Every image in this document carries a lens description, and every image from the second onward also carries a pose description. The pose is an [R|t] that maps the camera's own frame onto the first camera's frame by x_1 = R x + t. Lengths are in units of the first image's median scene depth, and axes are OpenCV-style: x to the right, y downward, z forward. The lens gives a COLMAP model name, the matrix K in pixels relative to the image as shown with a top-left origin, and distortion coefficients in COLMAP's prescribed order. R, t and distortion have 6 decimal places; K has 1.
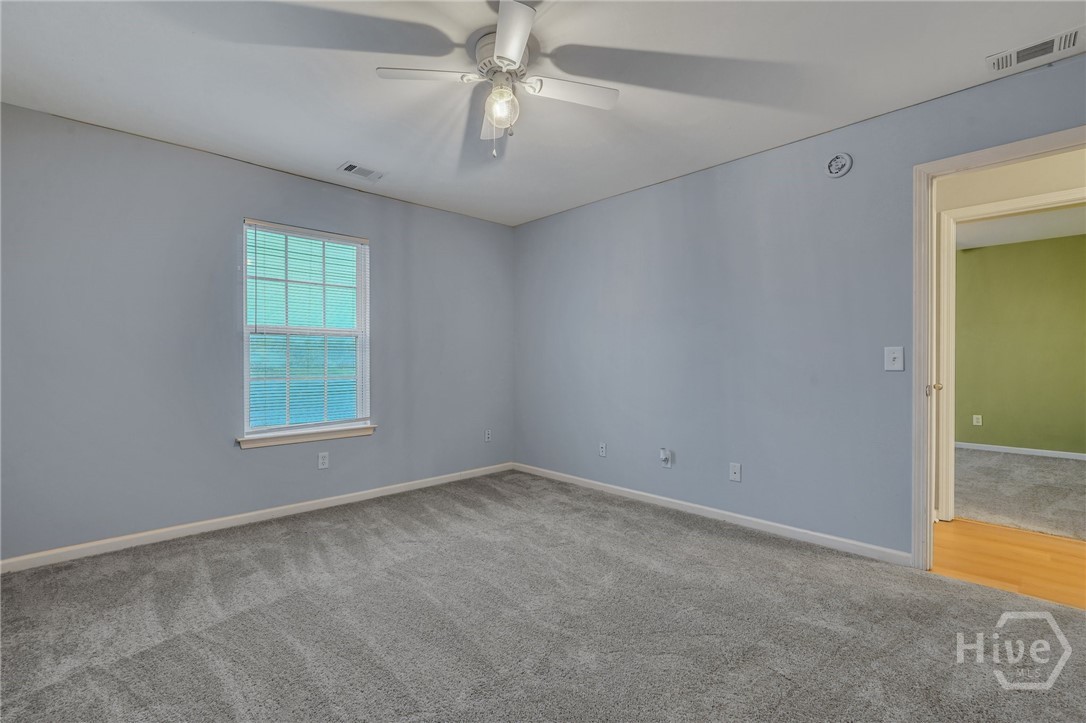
lens RADIAL K [[517.7, 0, 543.0], [0, 517.7, 361.5], [0, 0, 1]] dist [0.001459, 0.001960]
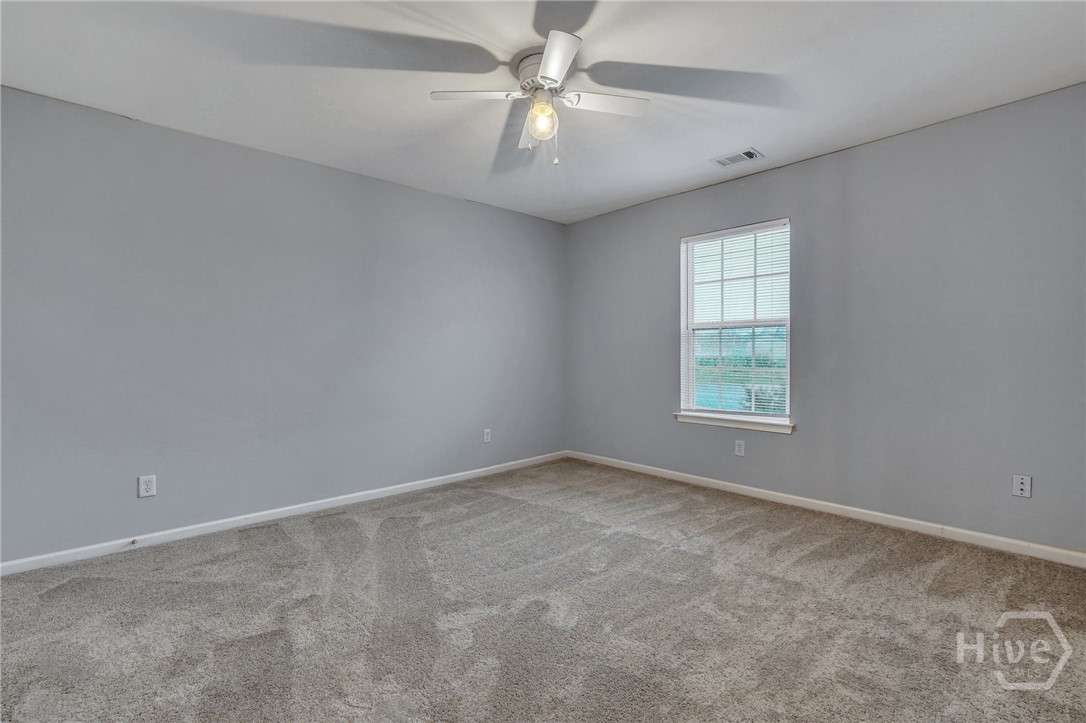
lens RADIAL K [[517.7, 0, 543.0], [0, 517.7, 361.5], [0, 0, 1]] dist [0.001459, 0.001960]
pose [[-0.081257, 0.012042, -0.996620, 0.646125], [-0.001749, 0.999924, 0.012225, 0.006451], [0.996692, 0.002736, -0.081230, 0.702948]]
